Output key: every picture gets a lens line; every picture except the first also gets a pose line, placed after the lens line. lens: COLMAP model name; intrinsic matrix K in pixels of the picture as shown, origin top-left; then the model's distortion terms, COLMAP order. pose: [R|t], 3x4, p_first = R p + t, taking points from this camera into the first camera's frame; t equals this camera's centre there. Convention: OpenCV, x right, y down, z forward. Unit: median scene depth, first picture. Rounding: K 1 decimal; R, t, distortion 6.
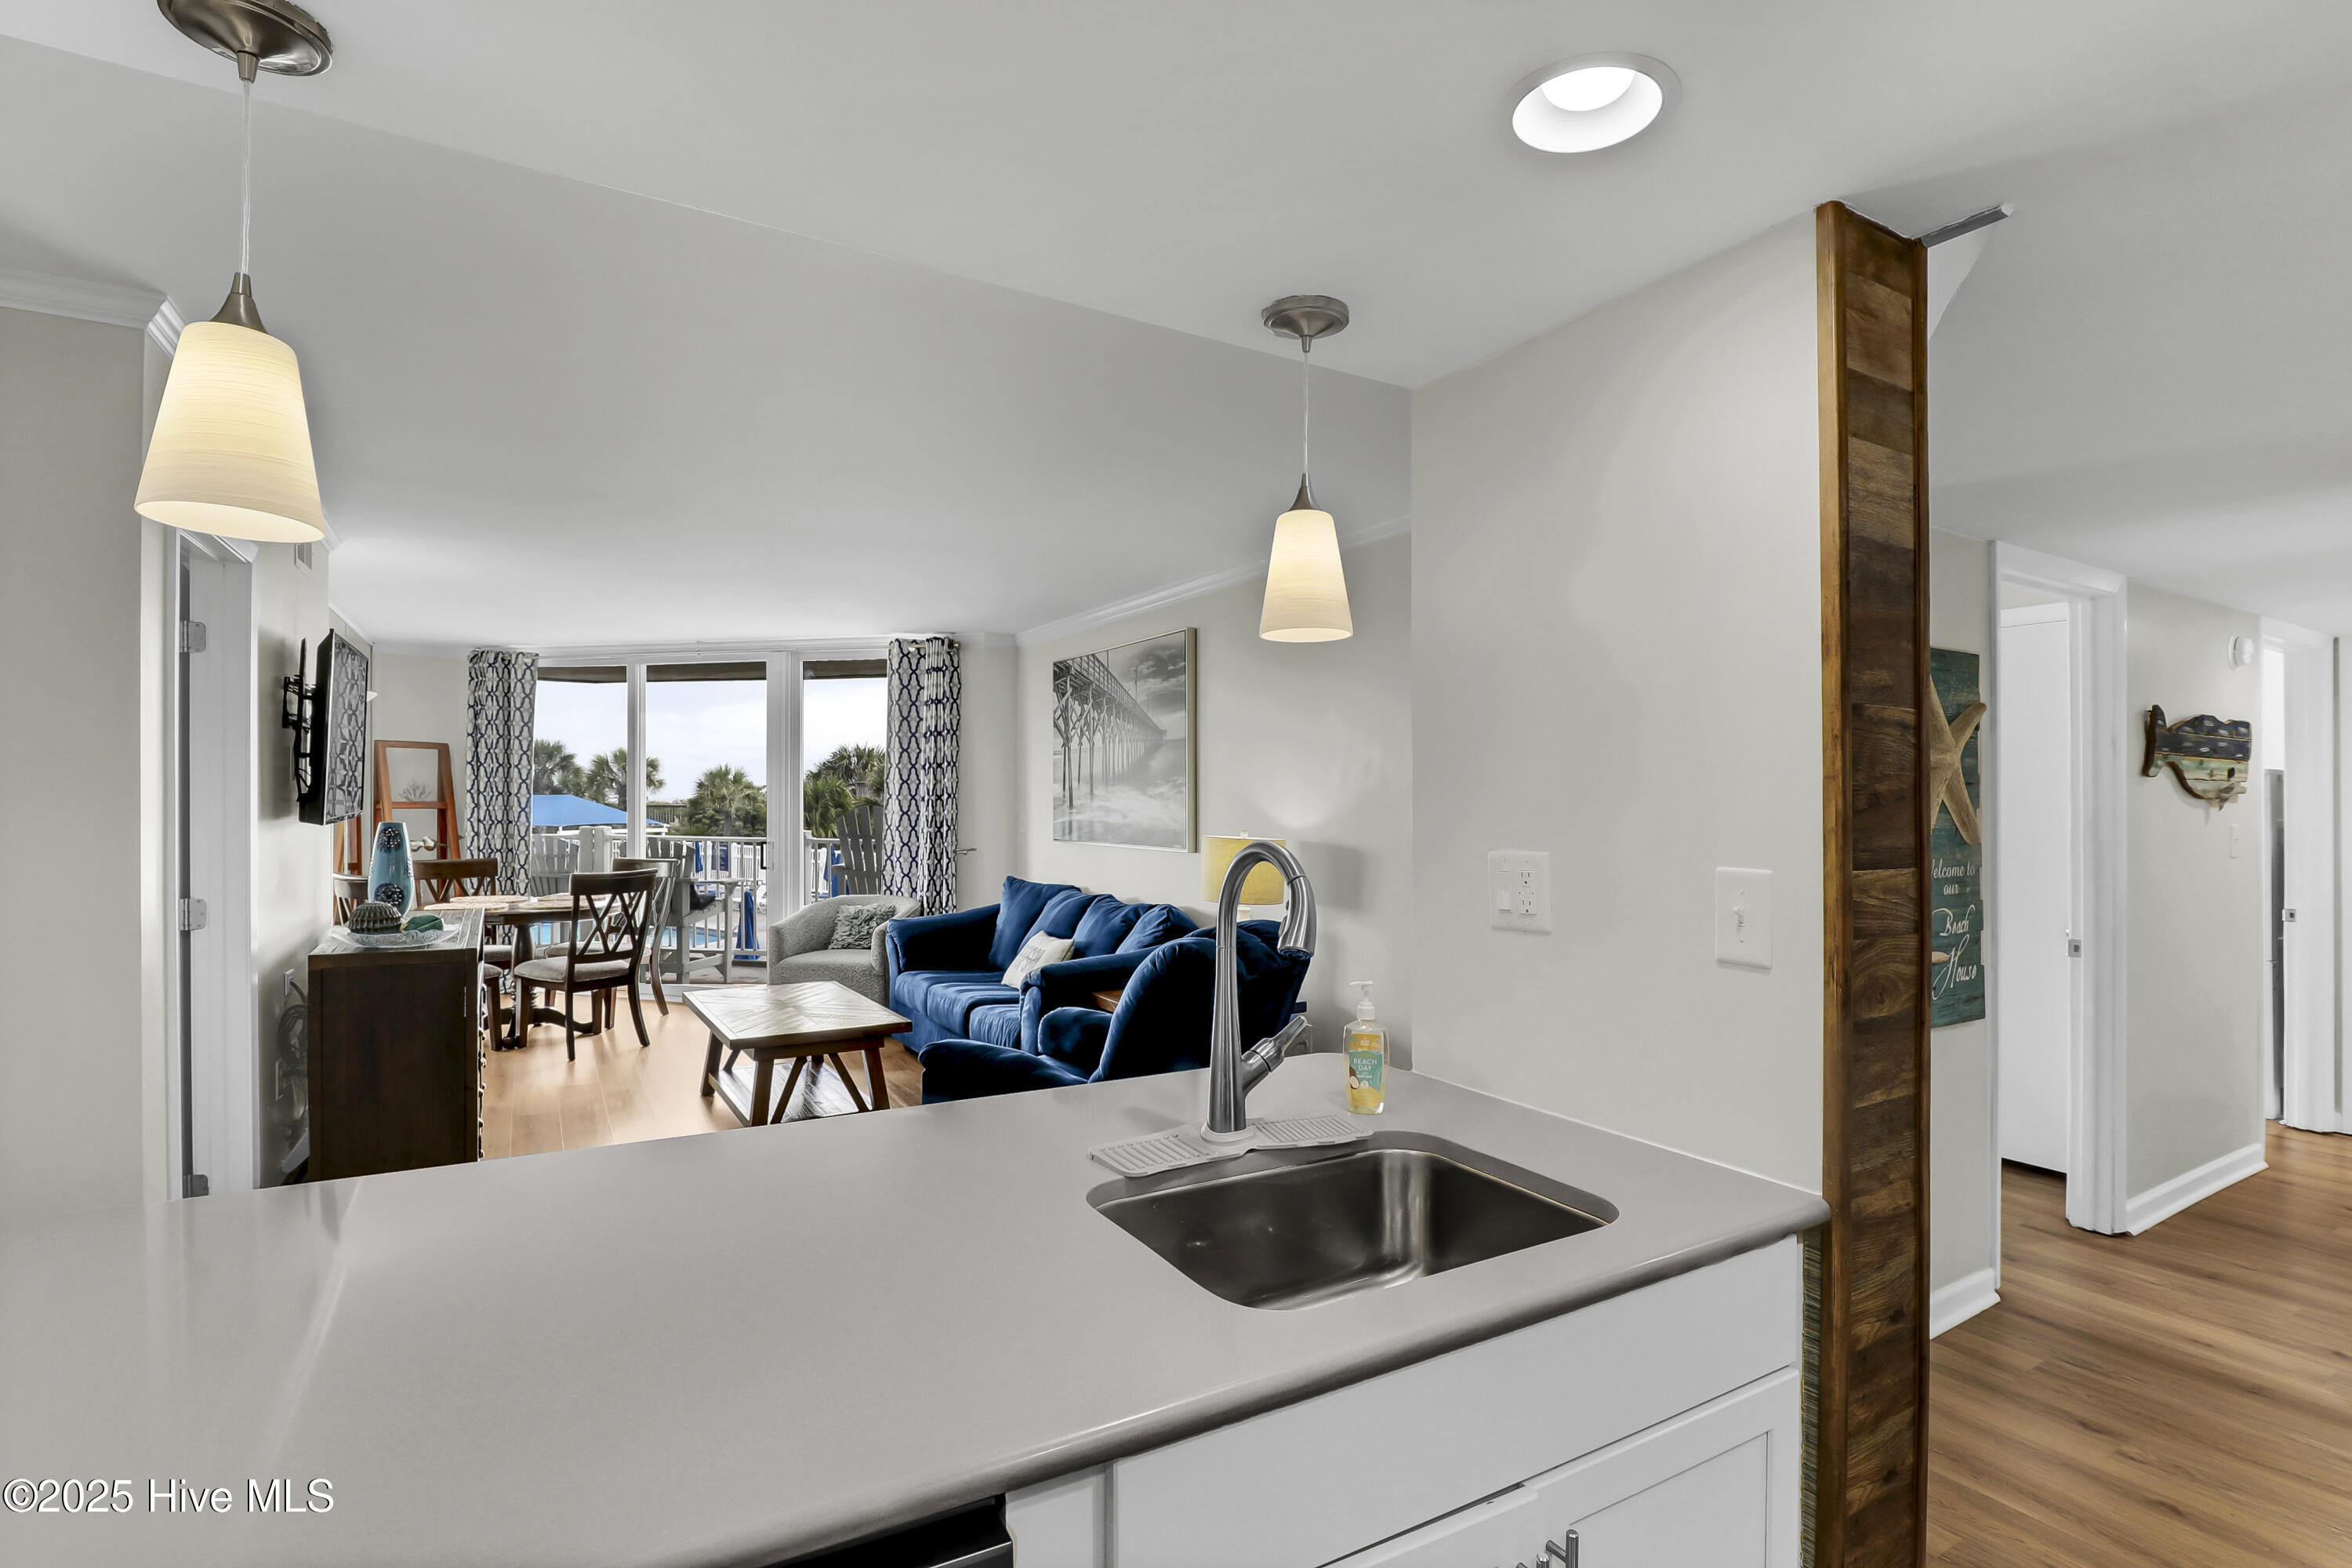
lens RADIAL K [[1122.2, 0, 1195.1], [0, 1122.2, 797.2], [0, 0, 1]] dist [-0.058402, -0.000036]
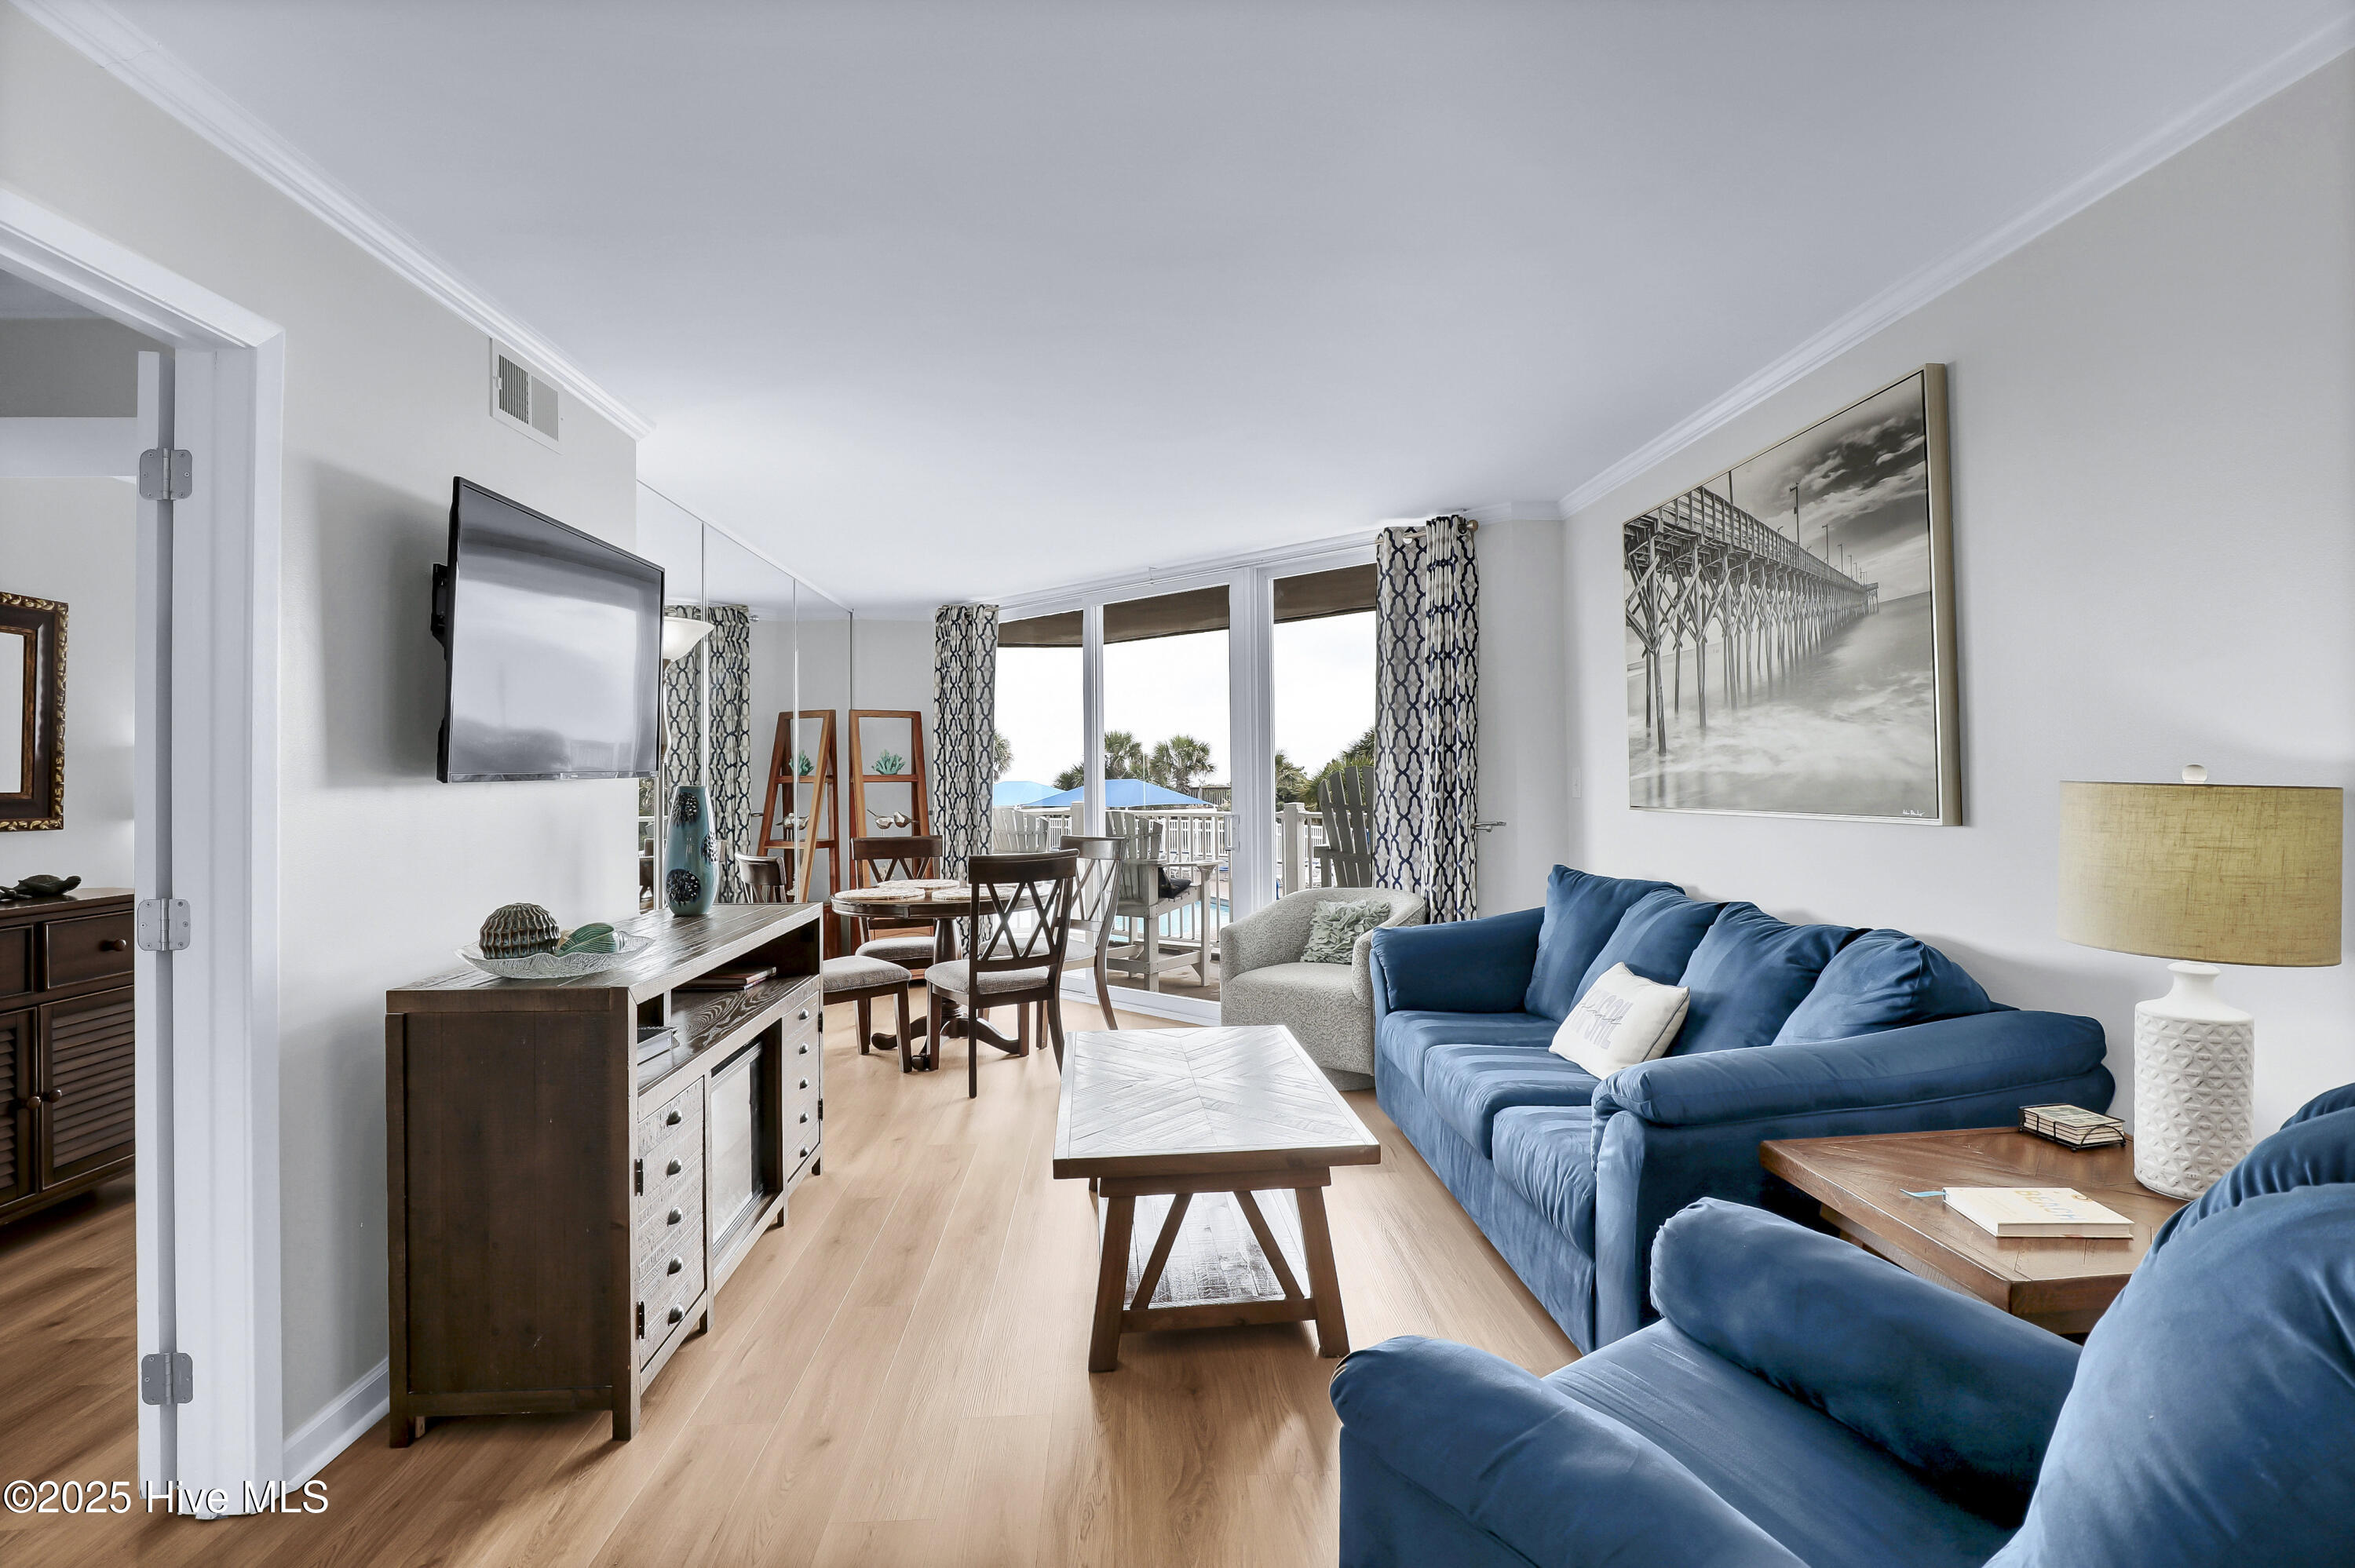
lens RADIAL K [[1095.2, 0, 1223.7], [0, 1095.2, 779.9], [0, 0, 1]] dist [-0.026288, -0.000139]
pose [[0.899989, -0.017658, -0.435556, -0.064833], [0.018746, 0.999823, -0.001799, 0.019467], [0.435510, -0.006546, 0.900160, 0.353961]]
